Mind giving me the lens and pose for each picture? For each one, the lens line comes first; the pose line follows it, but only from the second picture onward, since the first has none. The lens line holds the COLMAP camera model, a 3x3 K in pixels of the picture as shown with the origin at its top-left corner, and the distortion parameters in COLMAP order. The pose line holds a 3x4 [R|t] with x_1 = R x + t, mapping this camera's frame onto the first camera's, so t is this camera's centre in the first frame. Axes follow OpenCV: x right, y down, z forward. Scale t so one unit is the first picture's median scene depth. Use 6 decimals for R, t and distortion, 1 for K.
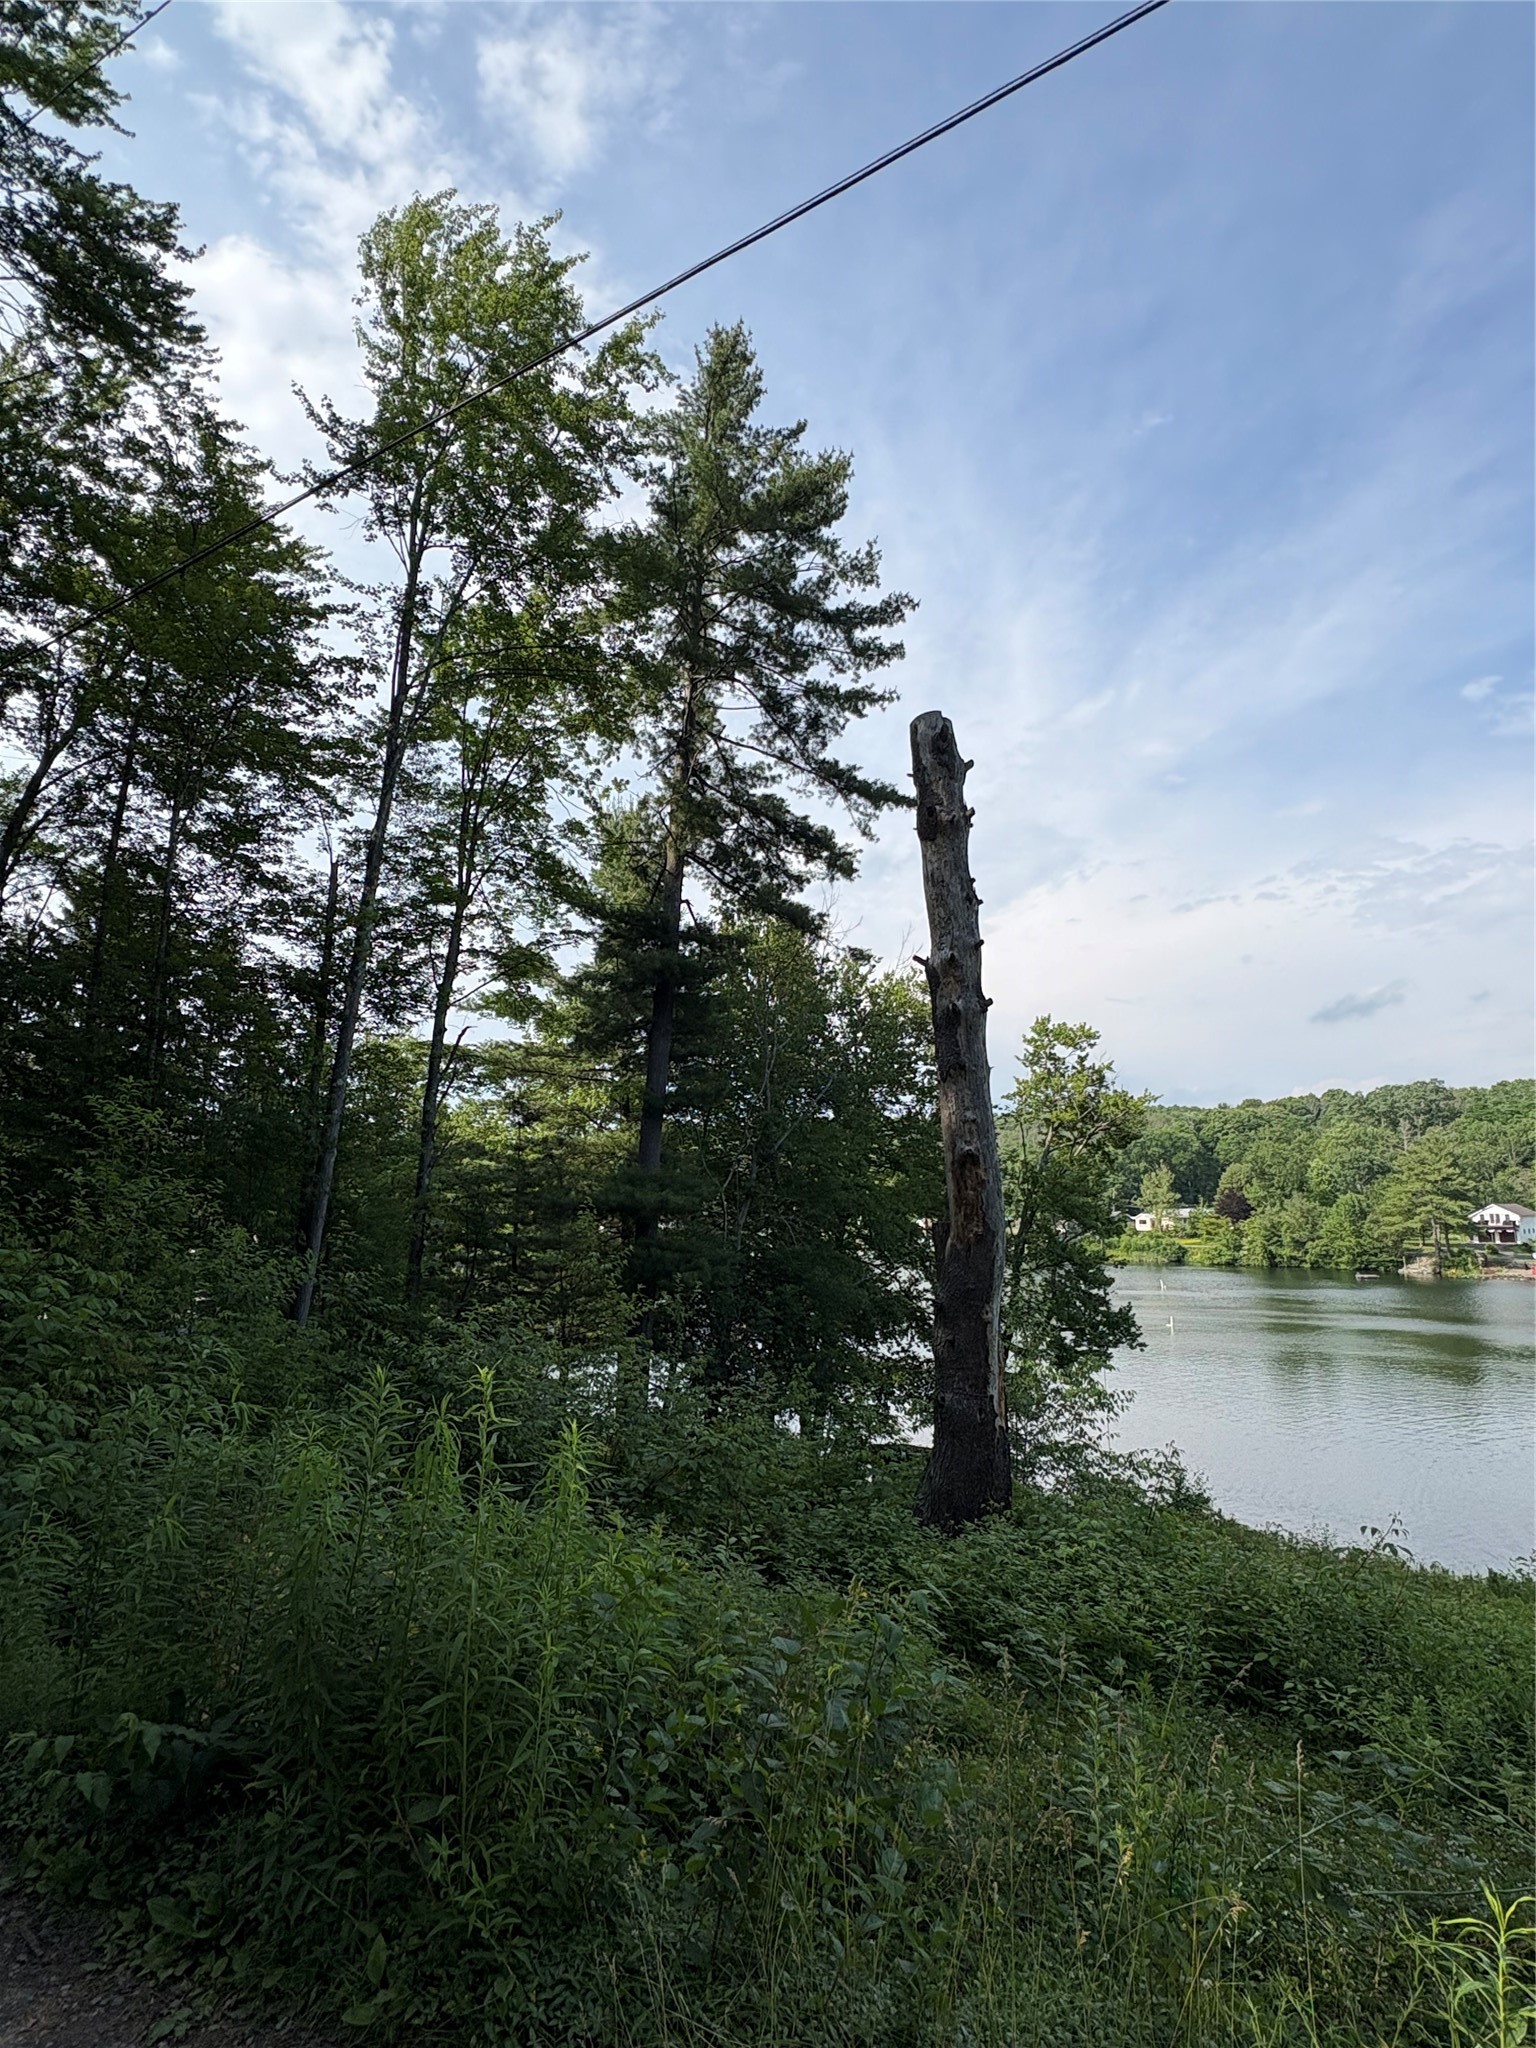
lens RADIAL K [[1055.2, 0, 768.9], [0, 1055.2, 1028.1], [0, 0, 1]] dist [-0.004341, -0.001129]
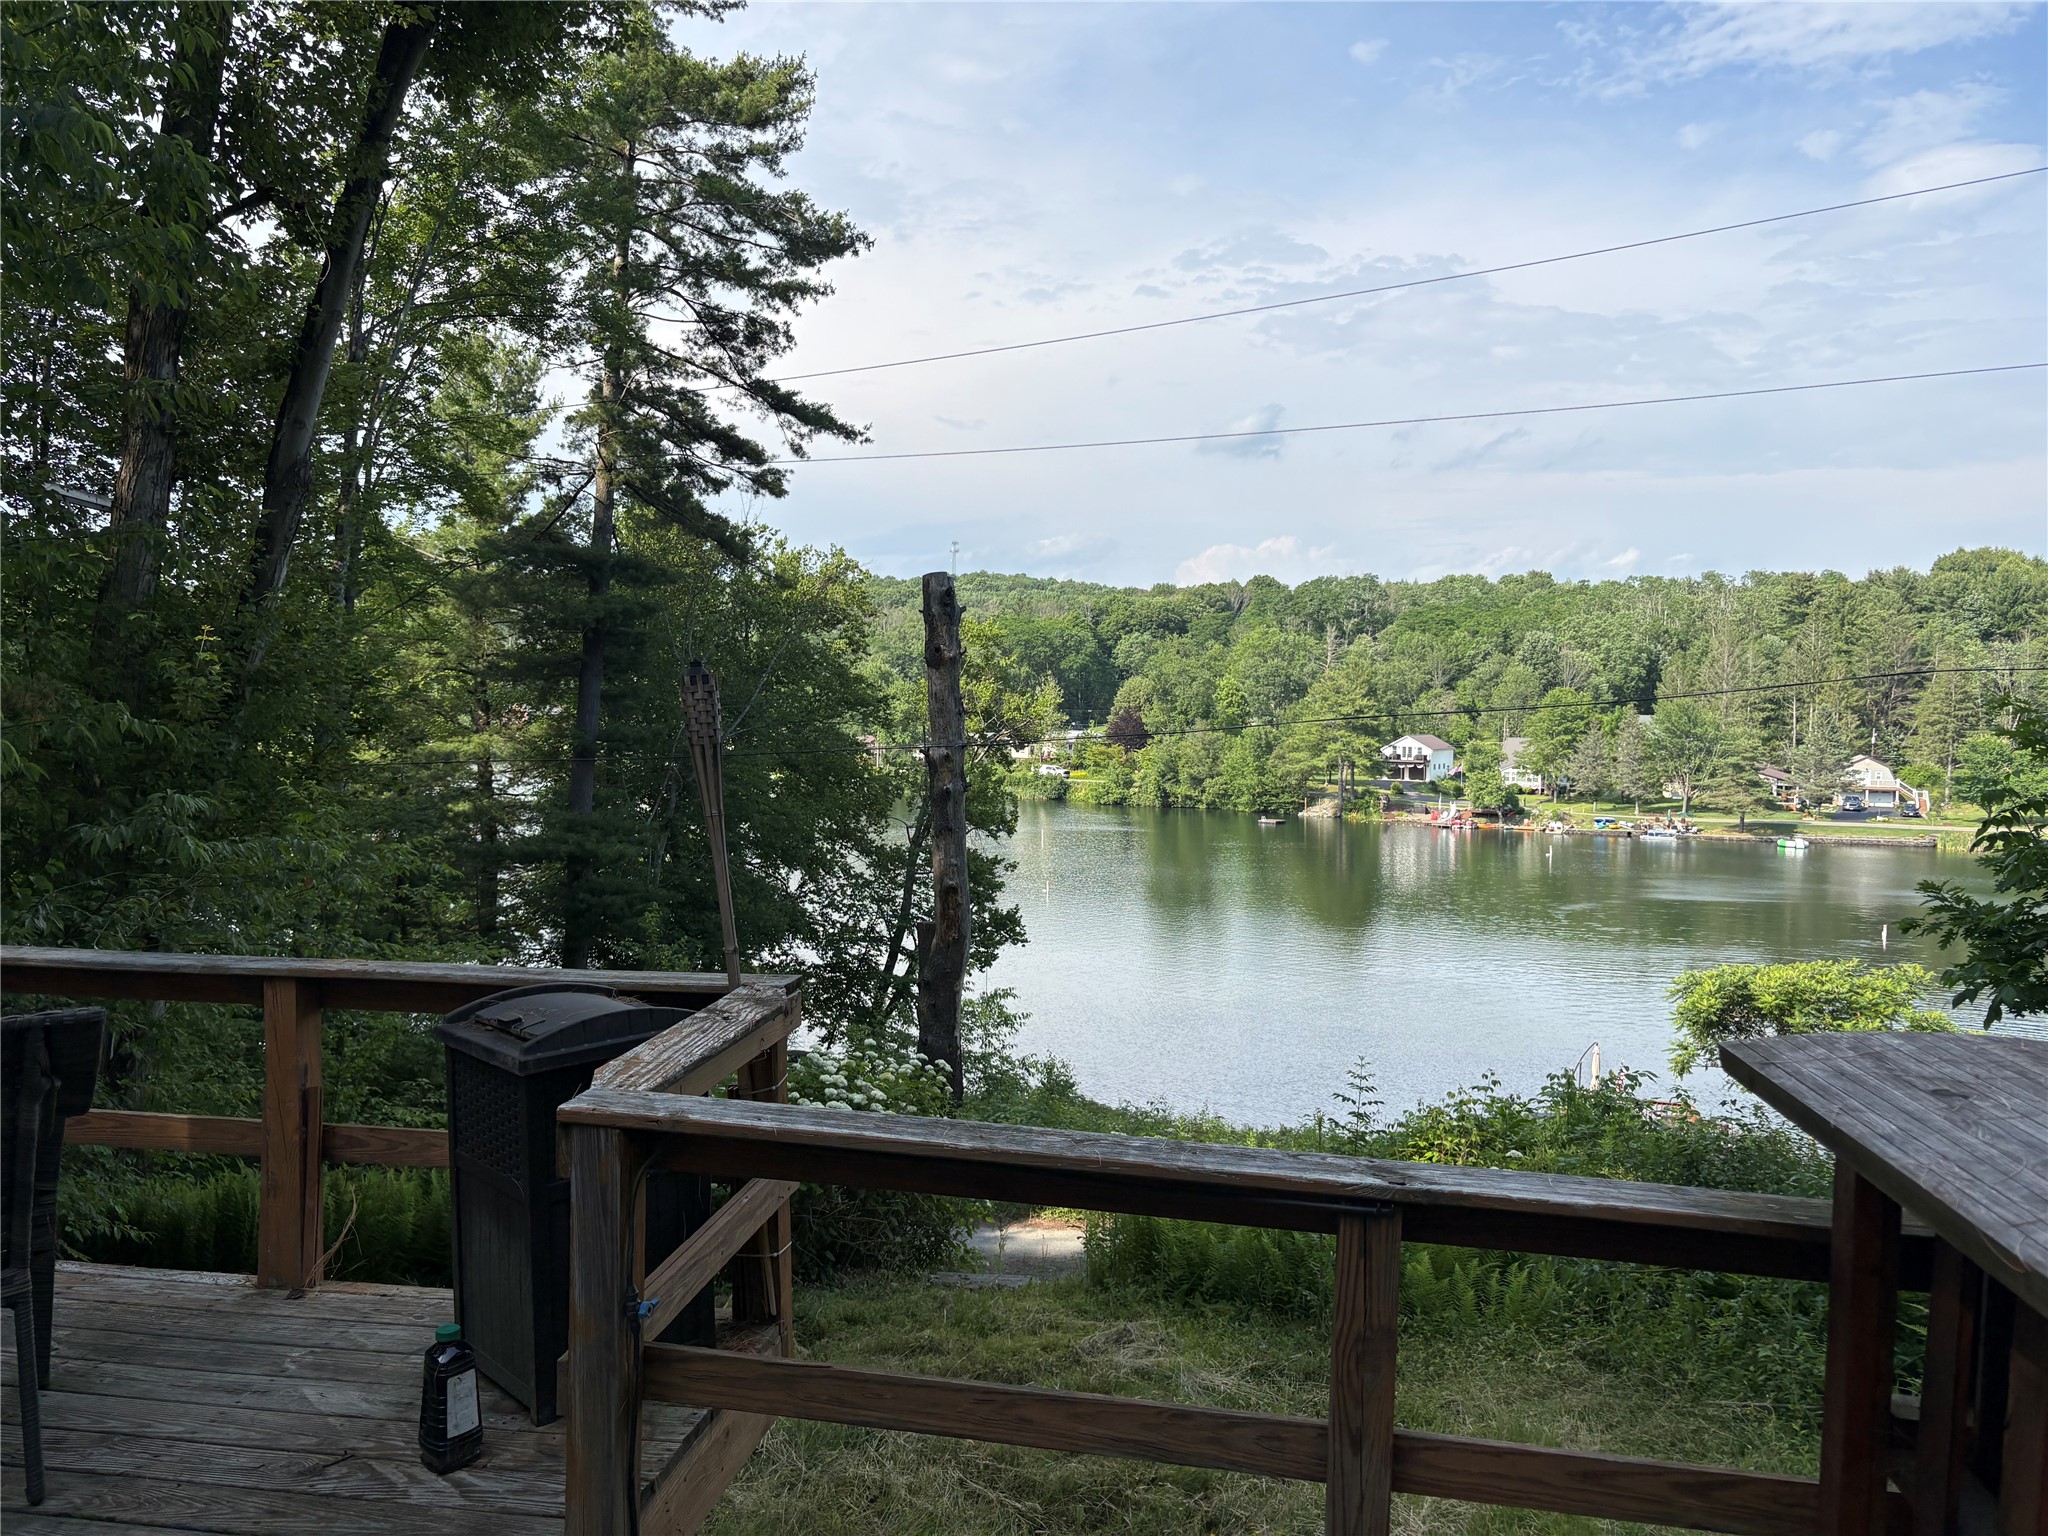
lens RADIAL K [[1550.6, 0, 1025.5], [0, 1550.6, 764.8], [0, 0, 1]] dist [0.078475, 0.000564]
pose [[0.941933, 0.006285, 0.335743, -0.037050], [-0.076472, 0.977568, 0.196246, -0.040141], [-0.326979, -0.210525, 0.921284, -0.085284]]
